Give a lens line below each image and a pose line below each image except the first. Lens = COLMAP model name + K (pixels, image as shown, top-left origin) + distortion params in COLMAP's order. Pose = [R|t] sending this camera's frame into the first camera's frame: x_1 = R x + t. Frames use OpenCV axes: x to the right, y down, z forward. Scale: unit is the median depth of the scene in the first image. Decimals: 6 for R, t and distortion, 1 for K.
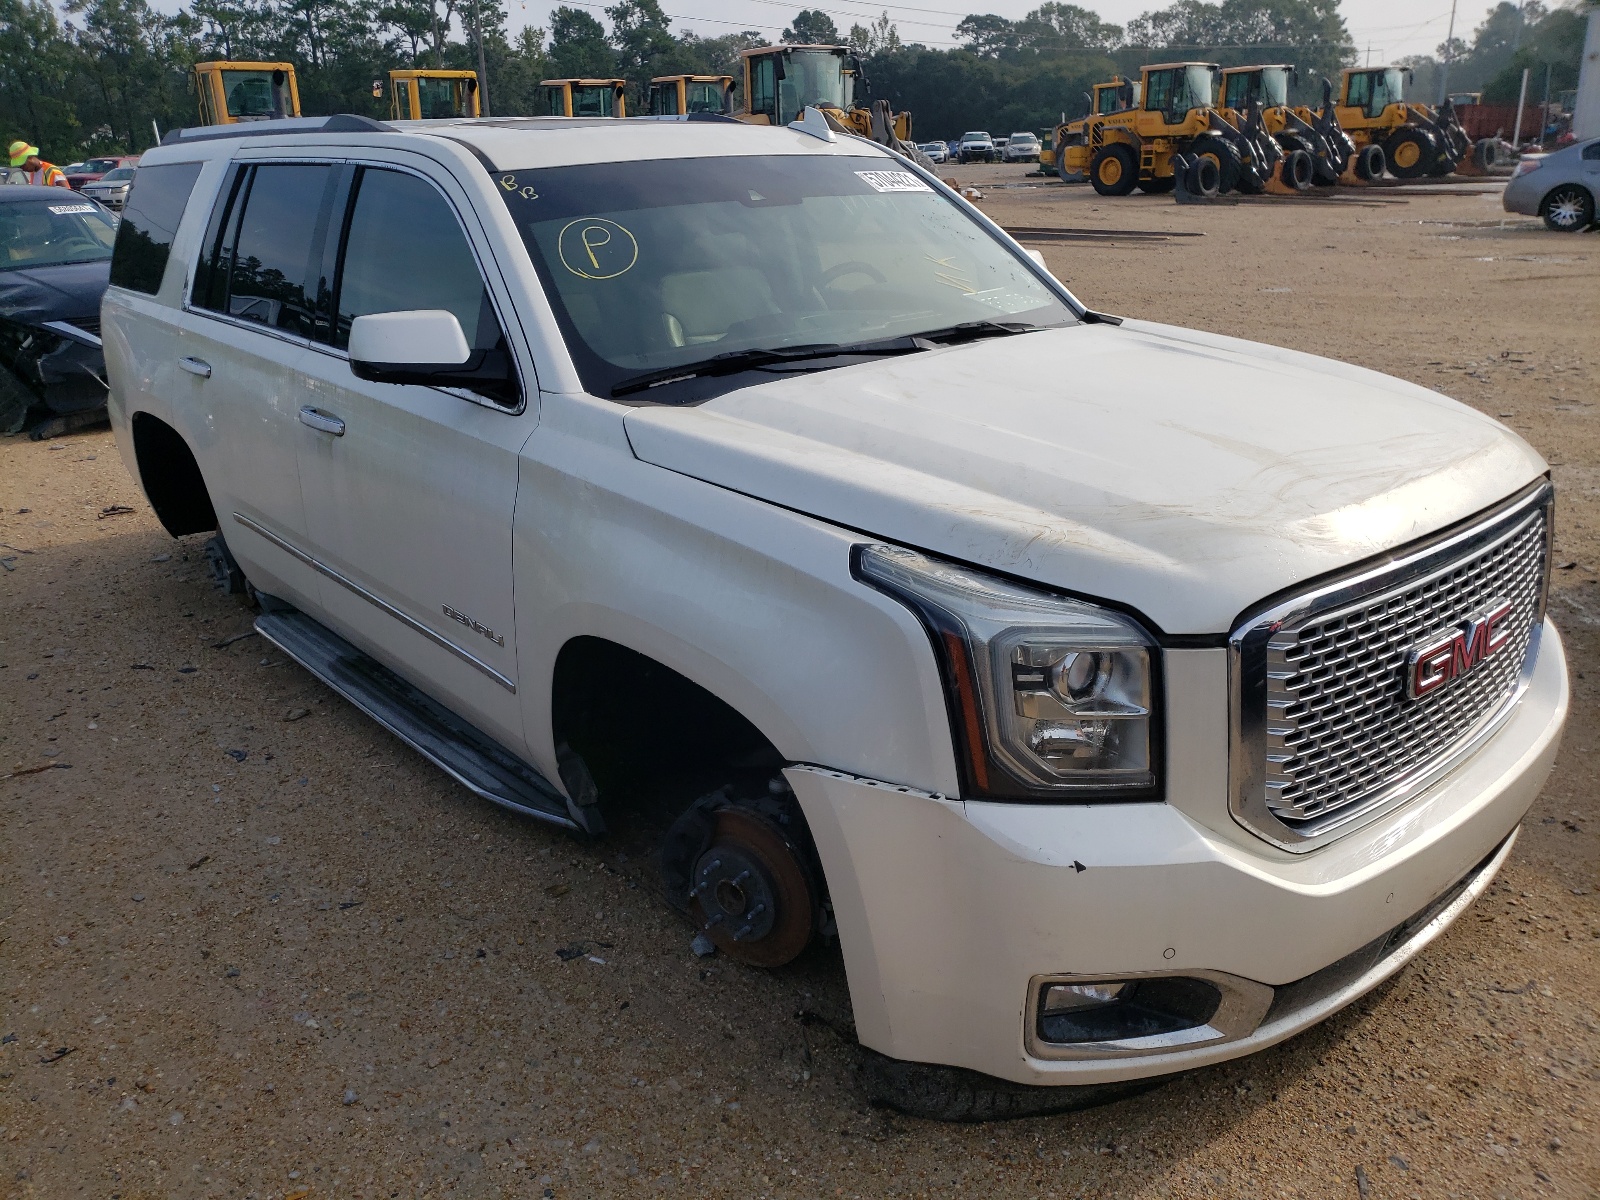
lens RADIAL K [[1482.4, 0, 800.0], [0, 1482.4, 600.0], [0, 0, 1]] dist [0.076499, -0.108731]
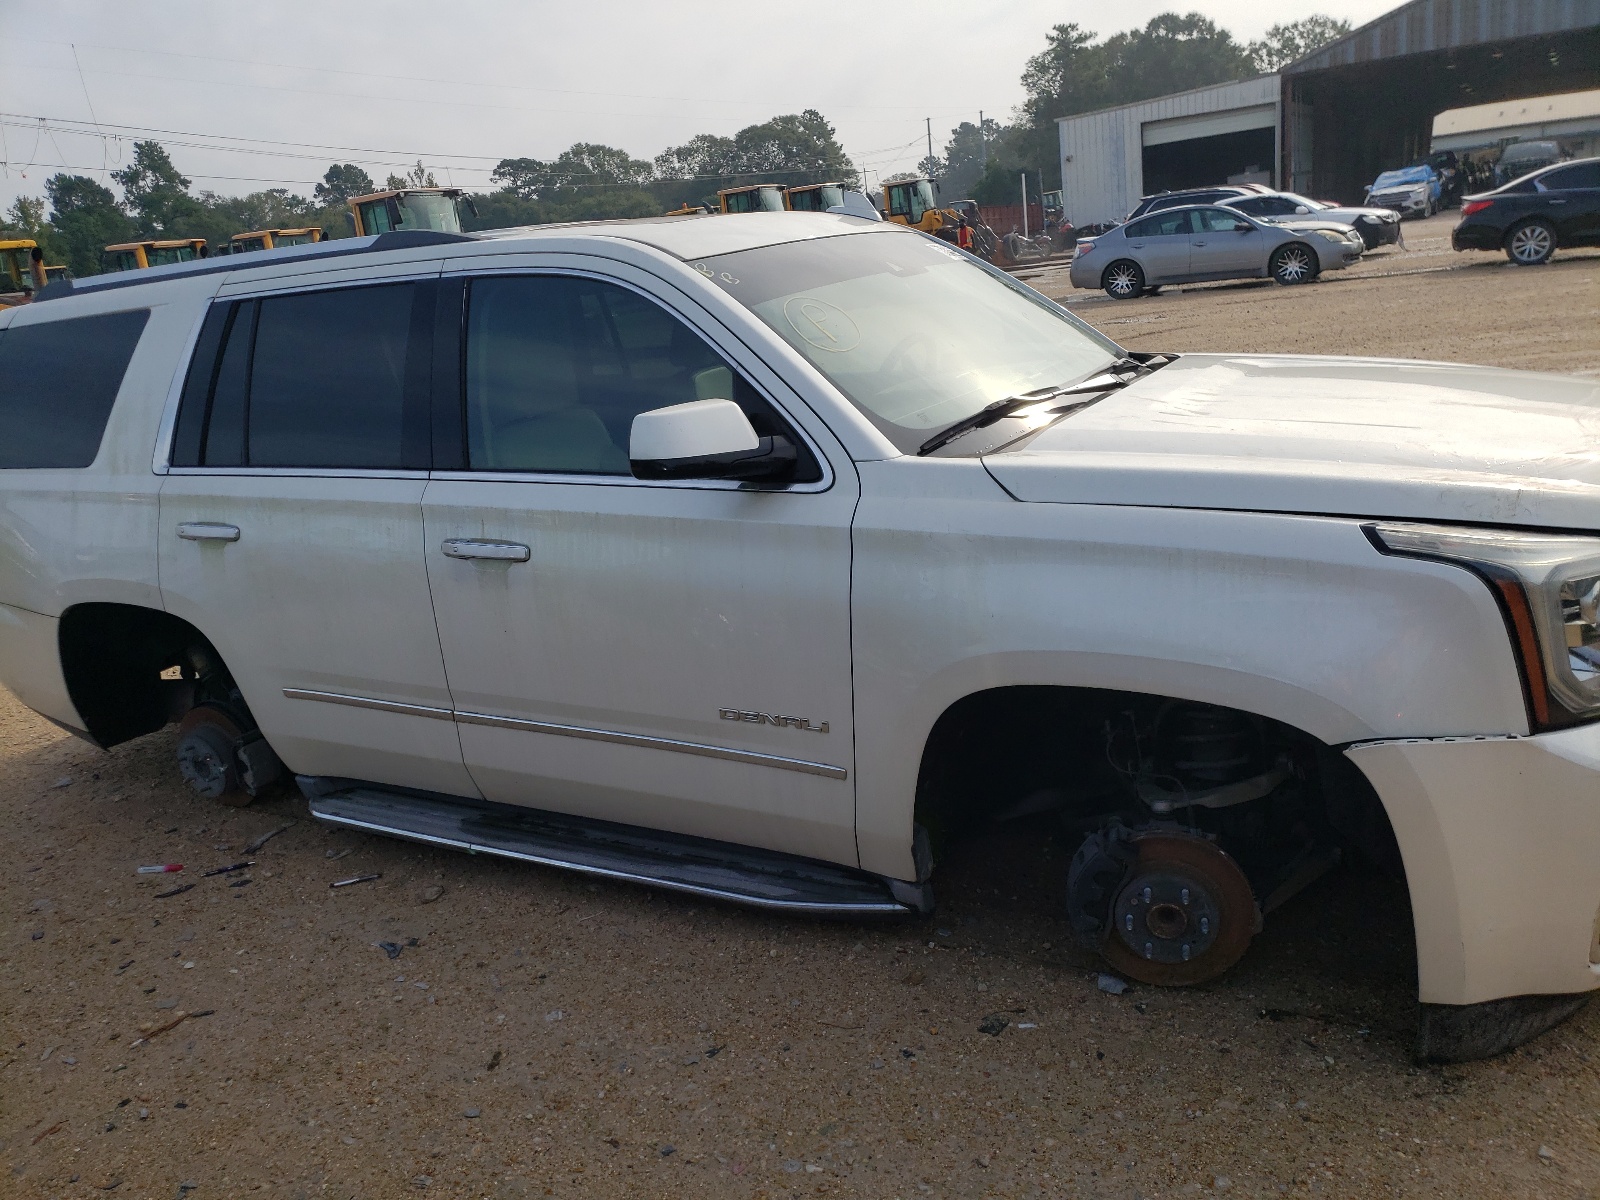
lens RADIAL K [[1479.1, 0, 800.0], [0, 1479.1, 600.0], [0, 0, 1]] dist [-0.003700, 0.090682]
pose [[0.920196, -0.163925, 0.355482, -0.111266], [0.195623, 0.979143, -0.054870, -0.001040], [-0.339073, 0.120031, 0.933071, 0.023480]]
